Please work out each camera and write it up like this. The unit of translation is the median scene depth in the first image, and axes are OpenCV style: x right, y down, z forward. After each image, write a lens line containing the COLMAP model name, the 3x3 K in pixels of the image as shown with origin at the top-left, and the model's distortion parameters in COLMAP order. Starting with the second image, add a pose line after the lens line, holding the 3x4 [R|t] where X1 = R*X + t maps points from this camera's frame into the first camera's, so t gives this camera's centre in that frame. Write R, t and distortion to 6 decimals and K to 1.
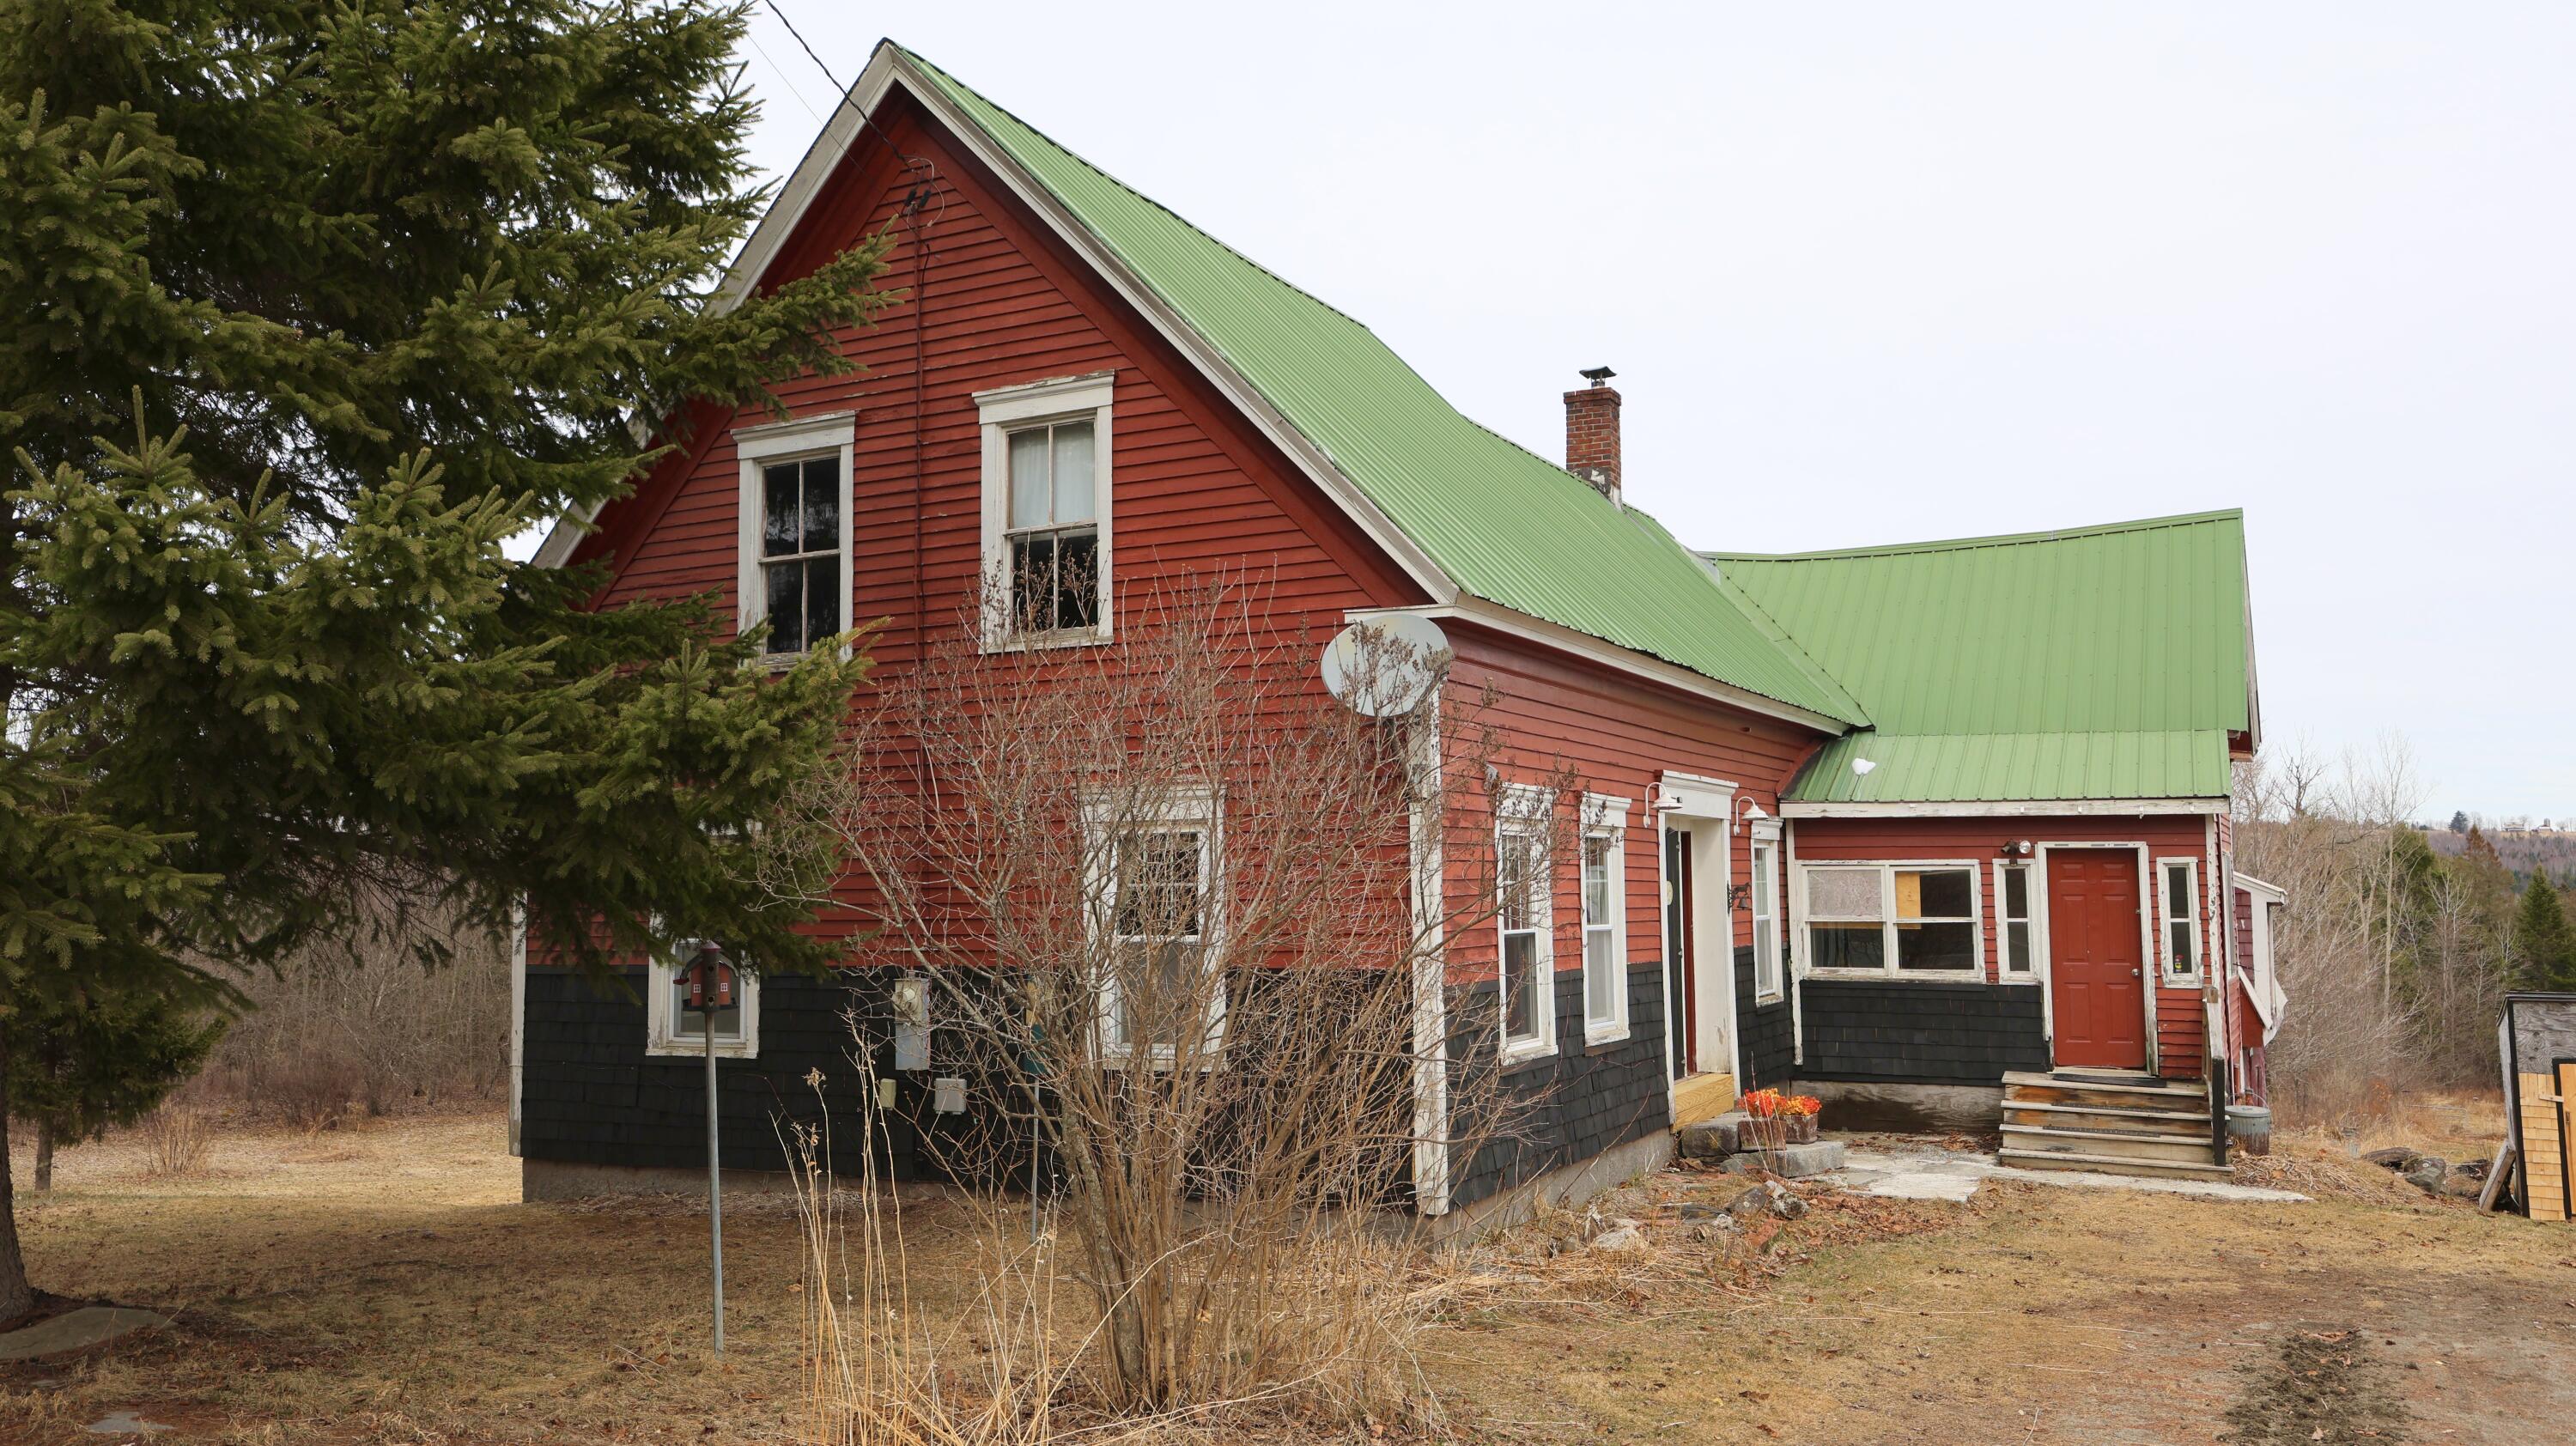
lens RADIAL K [[1970.6, 0, 1274.3], [0, 1970.6, 731.4], [0, 0, 1]] dist [0.032554, -0.022585]
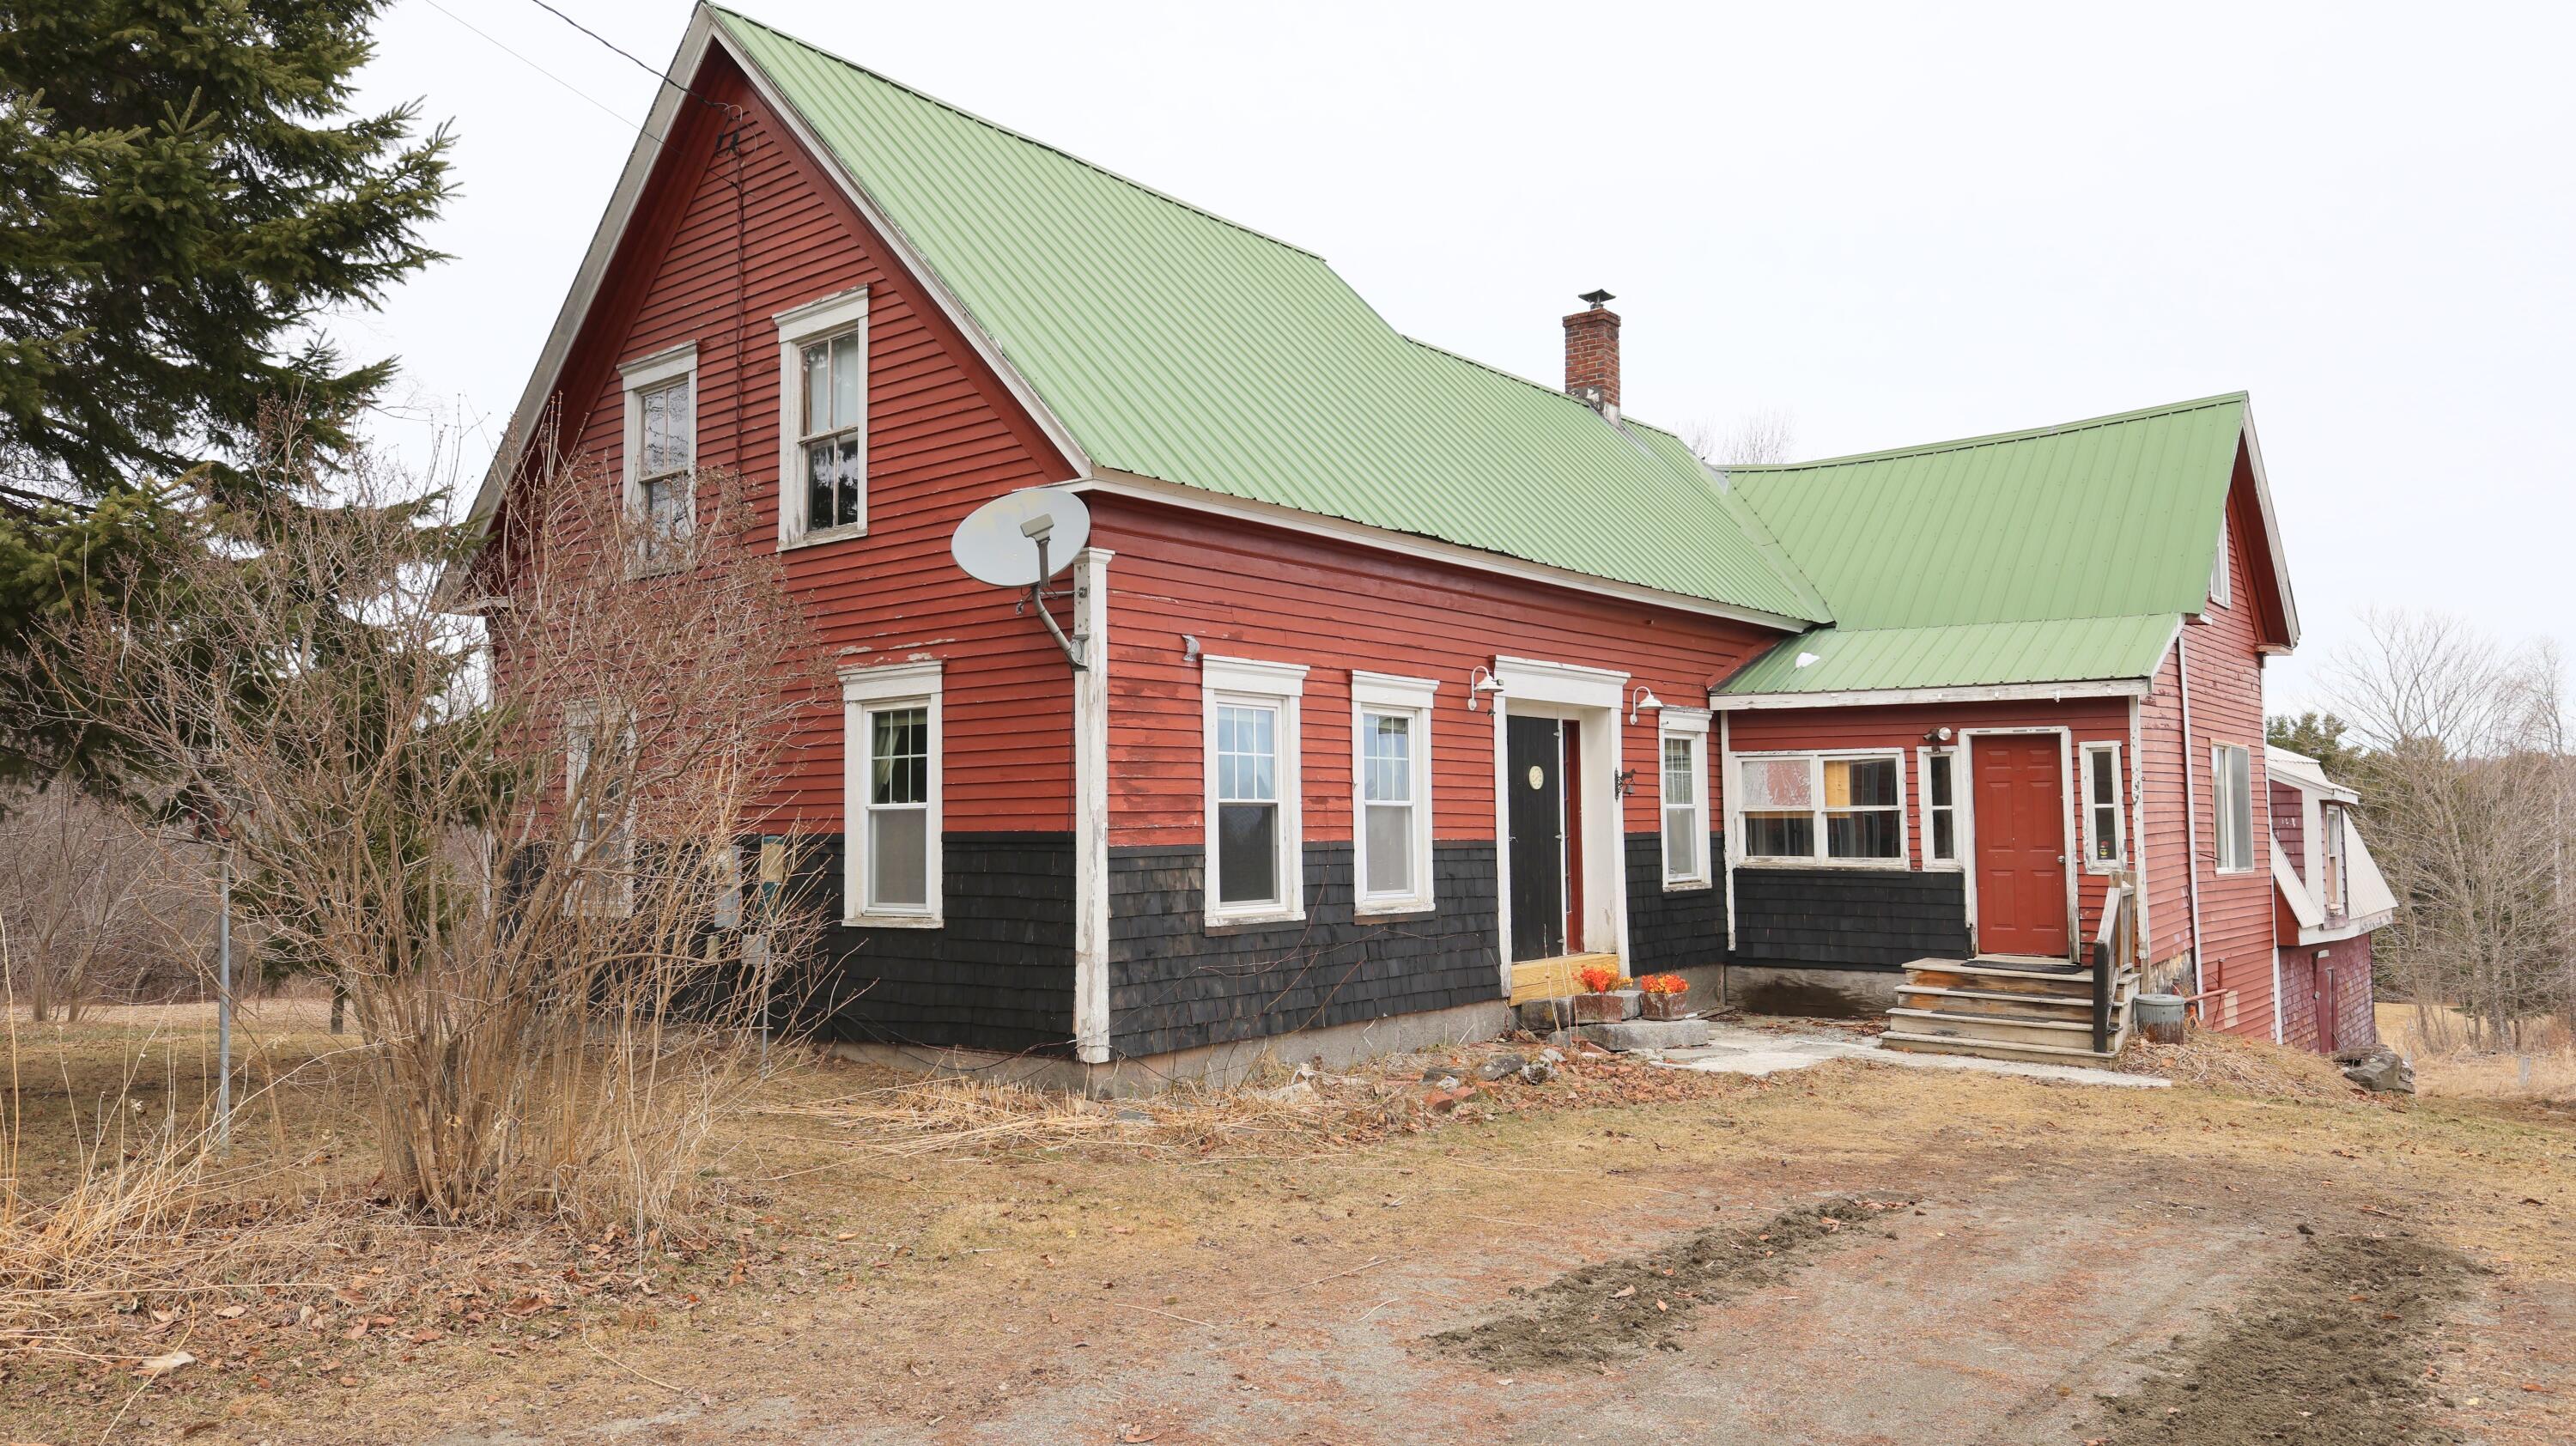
lens RADIAL K [[1736.8, 0, 1278.9], [0, 1736.8, 707.3], [0, 0, 1]] dist [0.013073, 0.004960]
pose [[0.979703, -0.013981, -0.199968, 0.293367], [0.016562, 0.999800, 0.011240, 0.038297], [0.199770, -0.014324, 0.979738, 0.095901]]
